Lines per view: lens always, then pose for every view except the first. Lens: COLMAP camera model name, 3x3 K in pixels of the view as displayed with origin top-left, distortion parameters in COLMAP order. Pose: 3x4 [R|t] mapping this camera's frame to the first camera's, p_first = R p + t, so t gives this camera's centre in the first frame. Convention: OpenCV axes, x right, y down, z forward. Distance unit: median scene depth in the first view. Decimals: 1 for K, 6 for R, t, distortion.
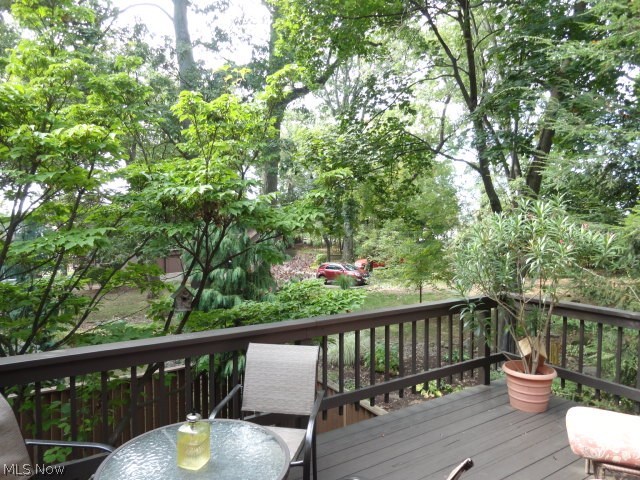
lens RADIAL K [[440.3, 0, 319.8], [0, 440.3, 242.7], [0, 0, 1]] dist [0.003711, -0.001747]
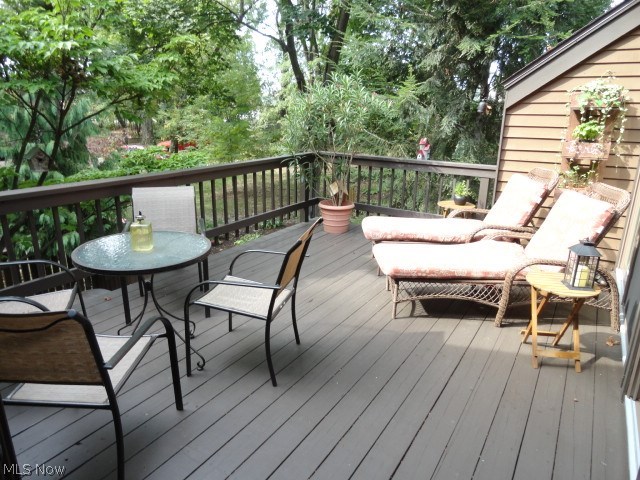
lens RADIAL K [[440.3, 0, 321.6], [0, 440.3, 240.3], [0, 0, 1]] dist [0.003711, -0.001747]
pose [[0.904886, -0.110383, 0.411093, -0.074136], [0.002534, 0.967170, 0.254118, 0.023337], [-0.425647, -0.228906, 0.875458, -0.107411]]
